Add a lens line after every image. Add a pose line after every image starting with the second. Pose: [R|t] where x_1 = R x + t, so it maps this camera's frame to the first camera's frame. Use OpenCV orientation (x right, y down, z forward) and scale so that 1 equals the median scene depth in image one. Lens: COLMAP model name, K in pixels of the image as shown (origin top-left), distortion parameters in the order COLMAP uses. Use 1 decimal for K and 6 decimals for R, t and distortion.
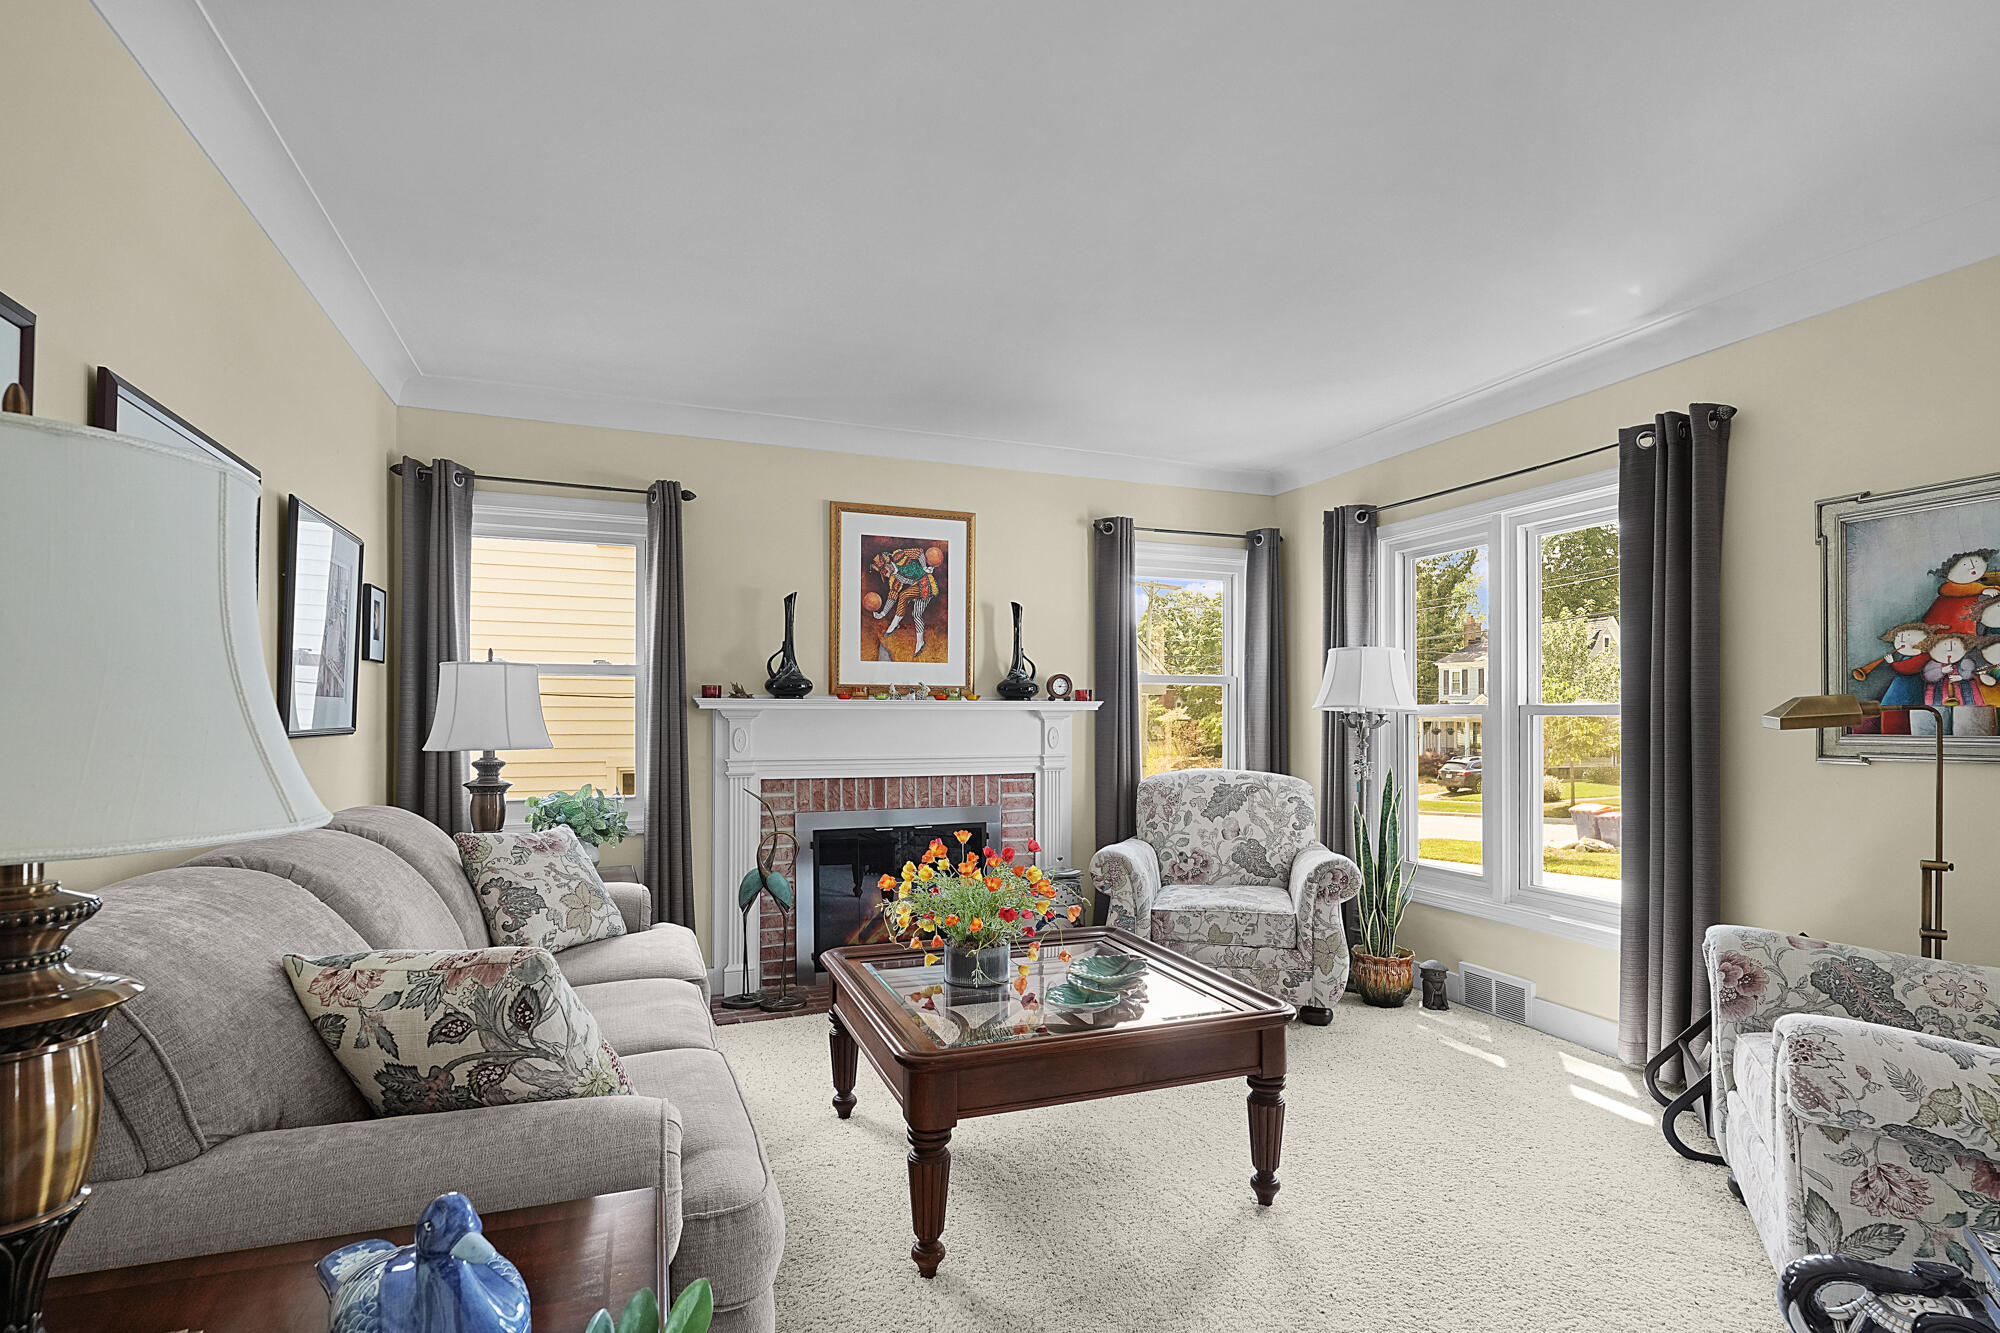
lens RADIAL K [[971.5, 0, 1005.4], [0, 971.5, 685.9], [0, 0, 1]] dist [0.000574, 0.000695]
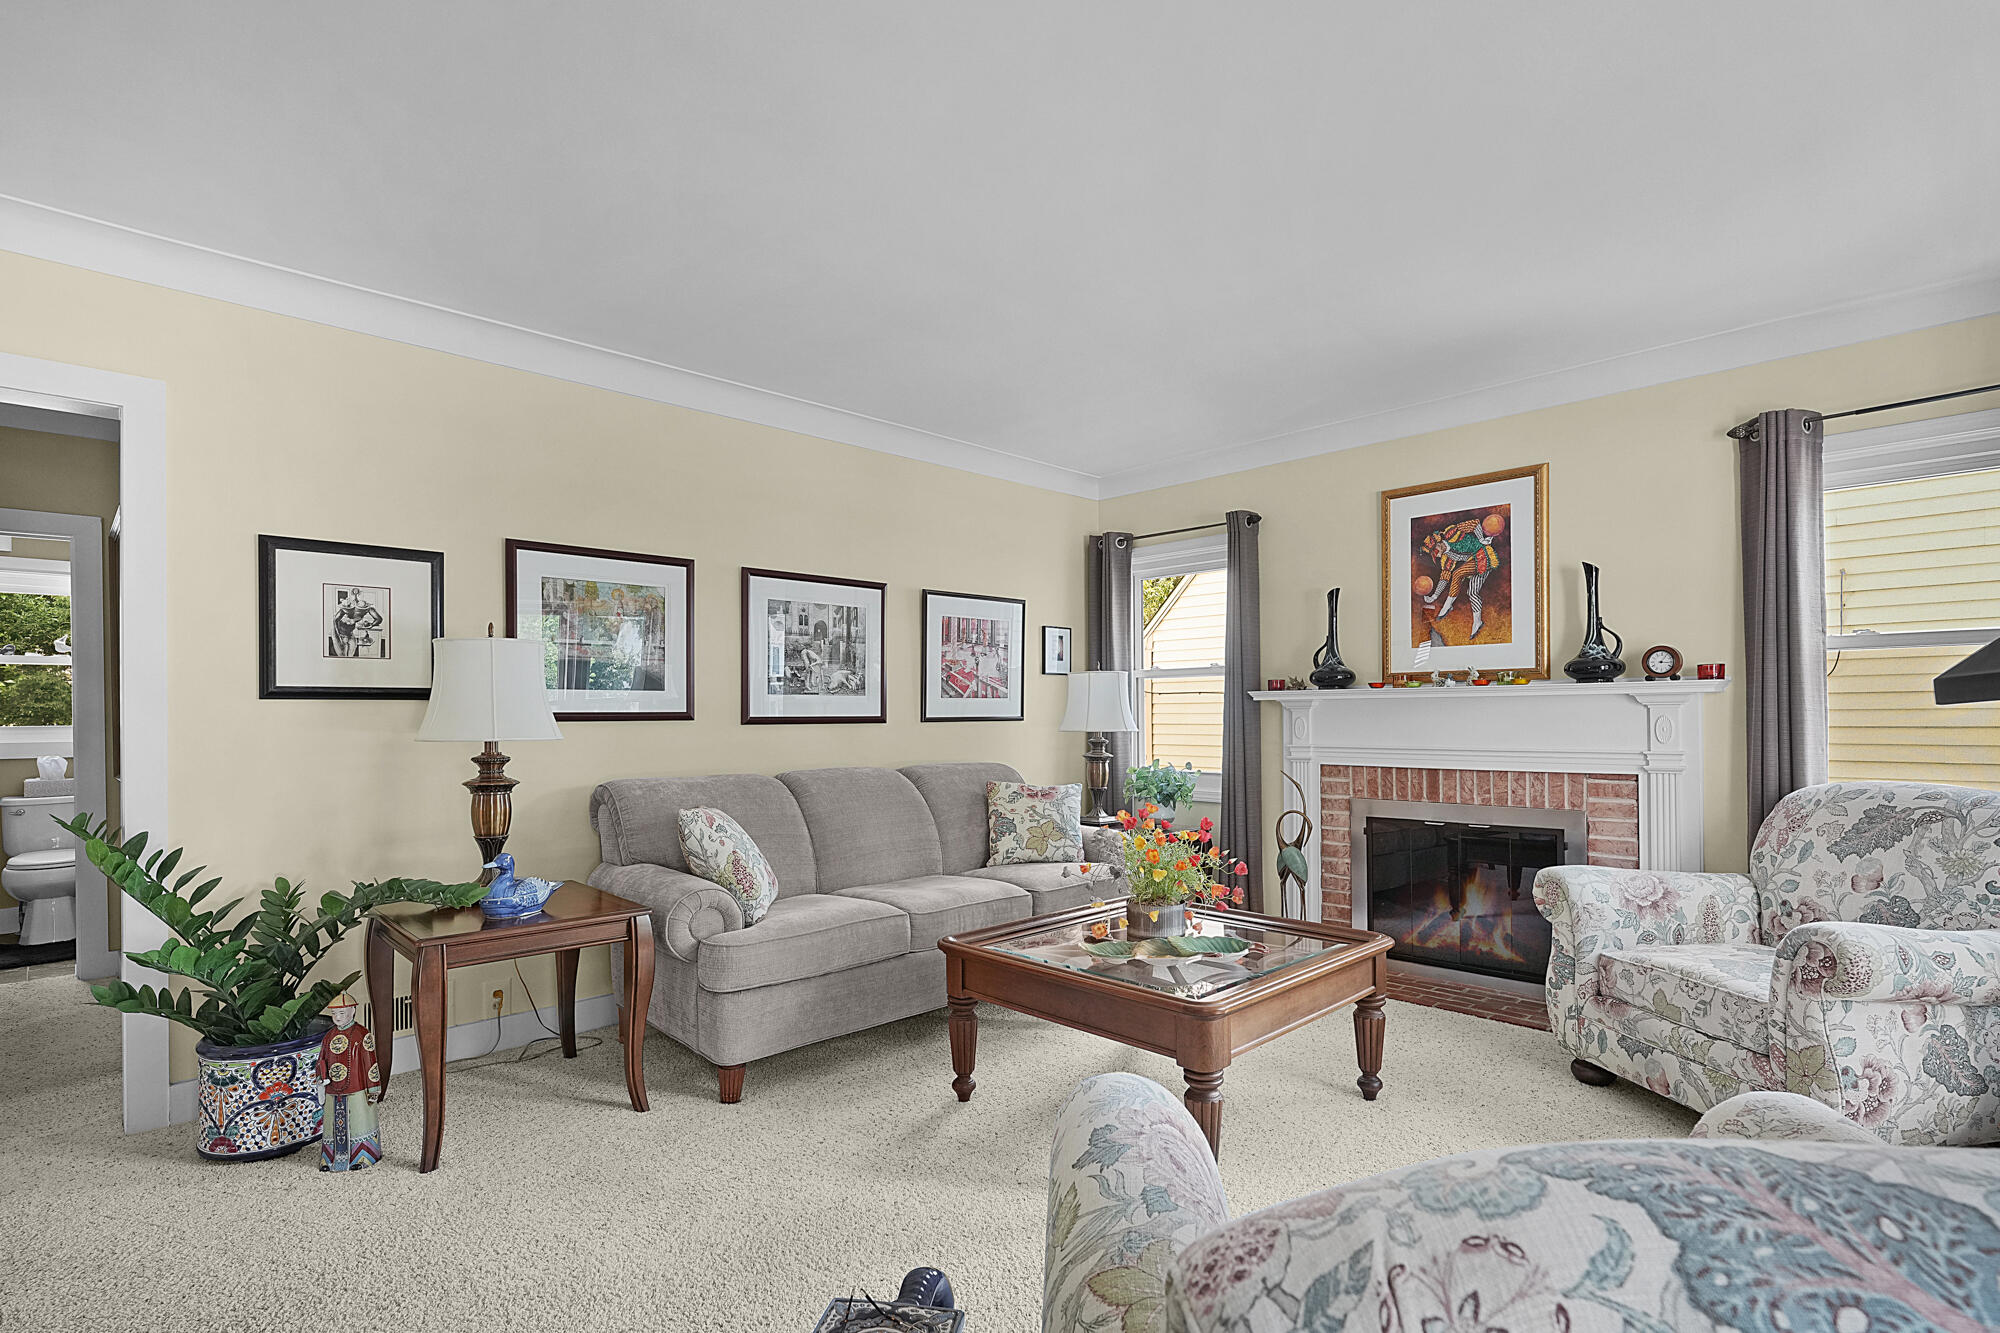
lens RADIAL K [[971.5, 0, 1005.4], [0, 971.5, 685.9], [0, 0, 1]] dist [0.000574, 0.000695]
pose [[0.393108, -0.032596, -0.918915, 0.583592], [0.035654, 0.999160, -0.020190, 0.017181], [0.918801, -0.024826, 0.393940, 0.241084]]
